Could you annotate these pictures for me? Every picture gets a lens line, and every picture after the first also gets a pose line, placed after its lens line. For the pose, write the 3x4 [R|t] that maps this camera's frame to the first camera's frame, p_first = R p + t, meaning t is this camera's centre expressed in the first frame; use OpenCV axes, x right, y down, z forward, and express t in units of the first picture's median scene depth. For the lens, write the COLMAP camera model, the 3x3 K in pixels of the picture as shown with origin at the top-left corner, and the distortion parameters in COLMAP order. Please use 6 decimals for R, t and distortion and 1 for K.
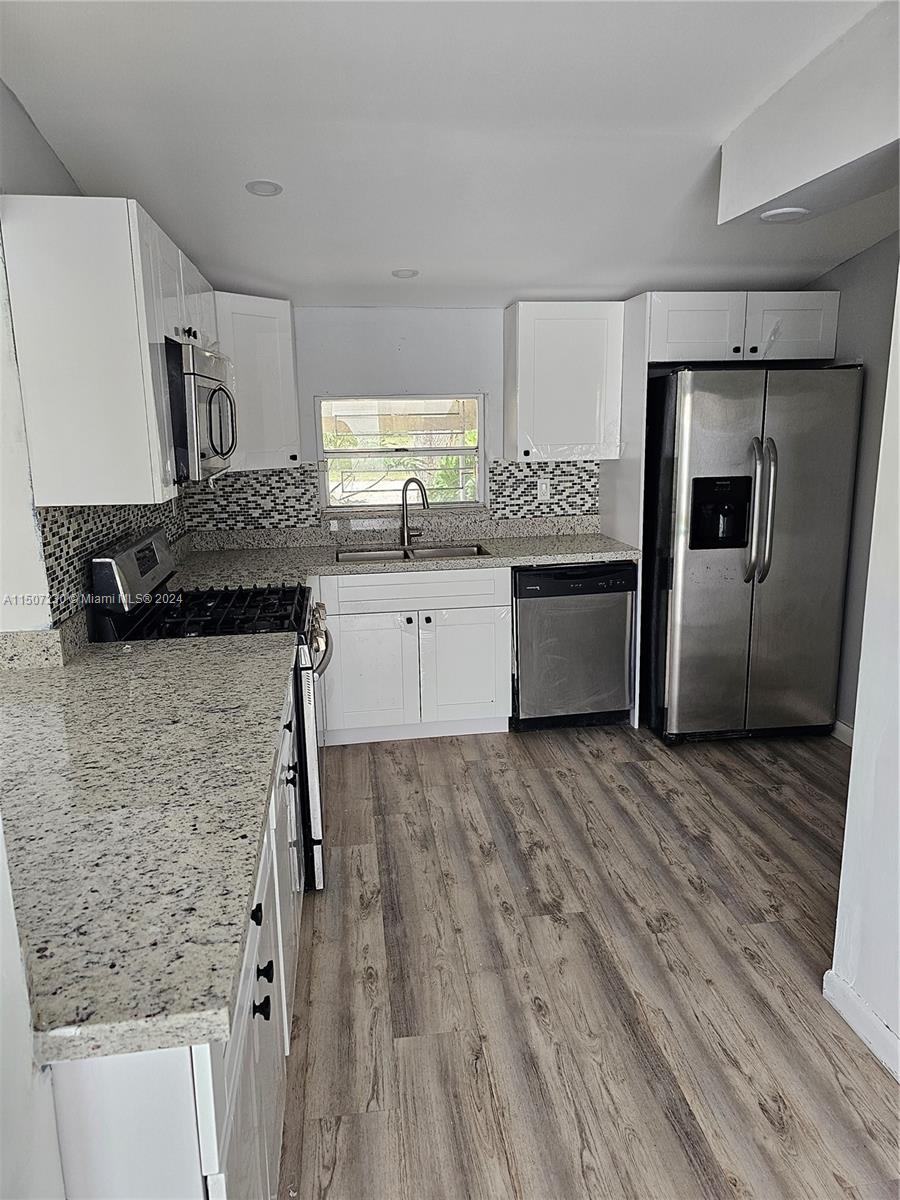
lens RADIAL K [[809.3, 0, 451.9], [0, 809.3, 597.6], [0, 0, 1]] dist [0.040557, -0.033766]
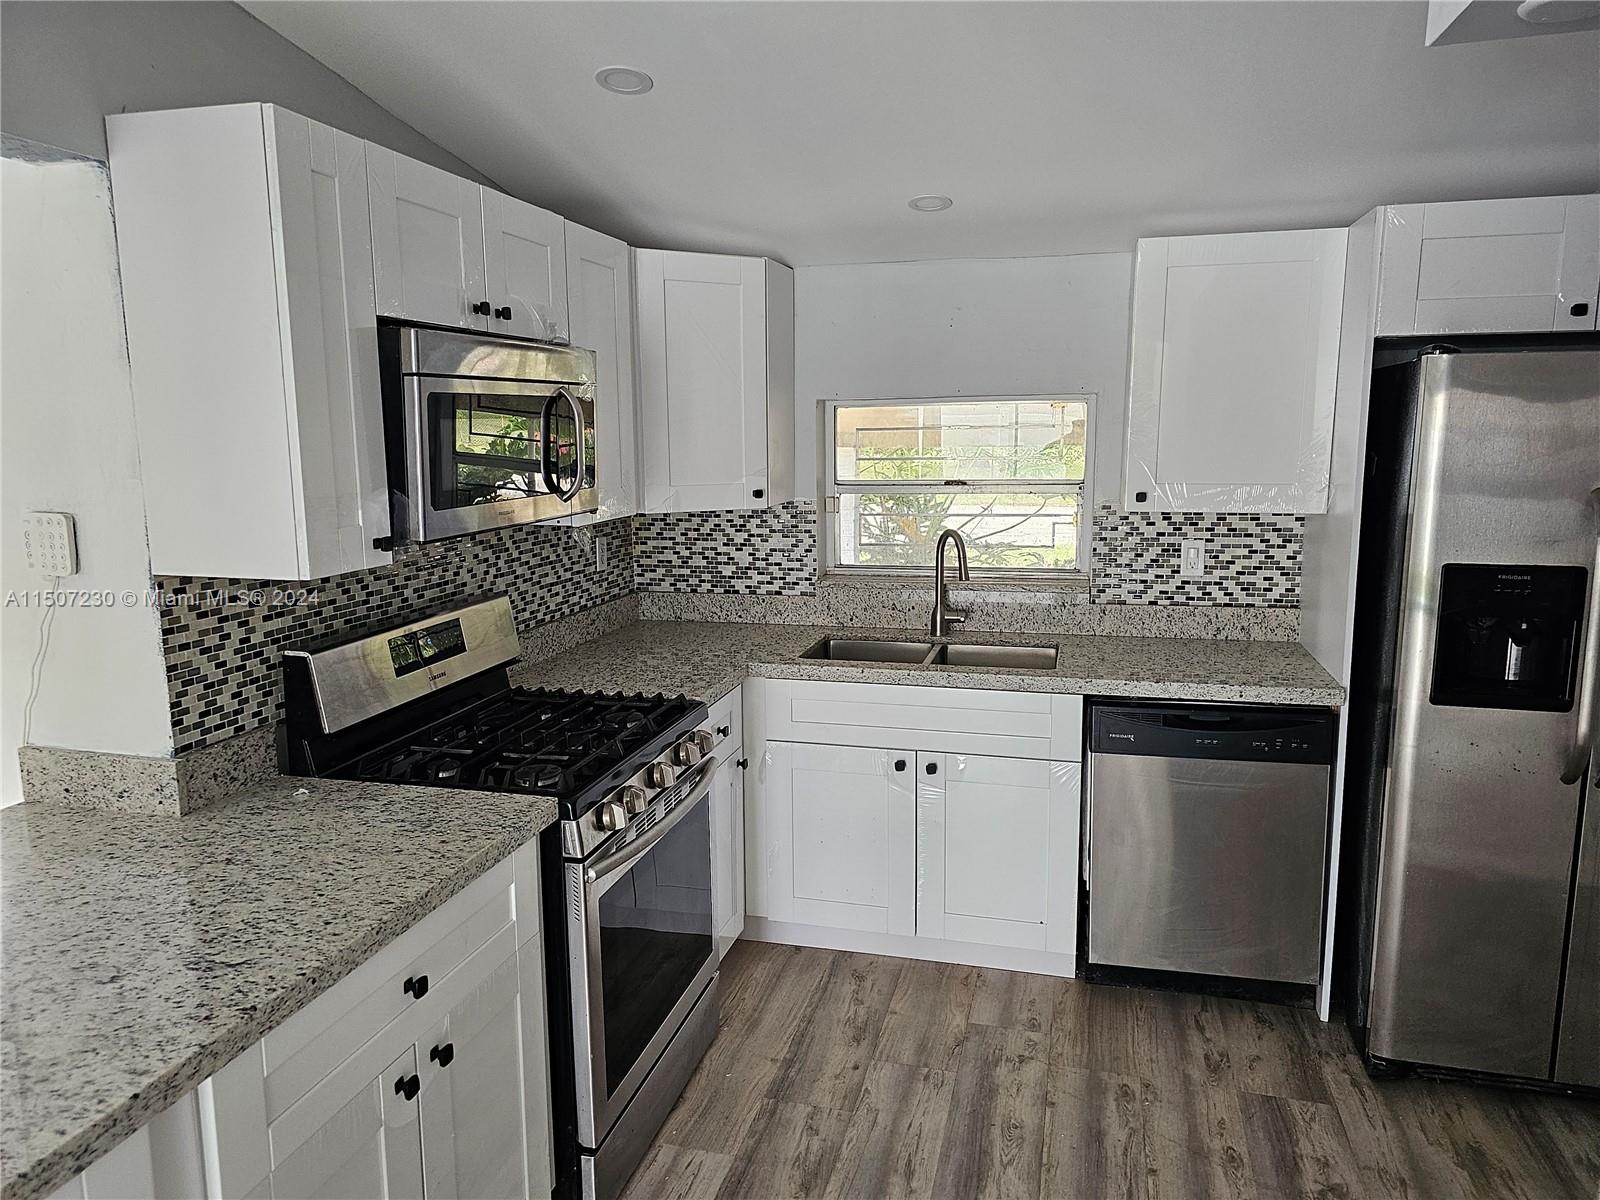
lens RADIAL K [[1079.1, 0, 798.6], [0, 1079.1, 602.9], [0, 0, 1]] dist [0.040557, -0.033766]
pose [[0.920804, 0.073282, -0.383080, 0.178101], [-0.091576, 0.995355, -0.029712, -0.062085], [0.379123, 0.062440, 0.923237, 0.214612]]
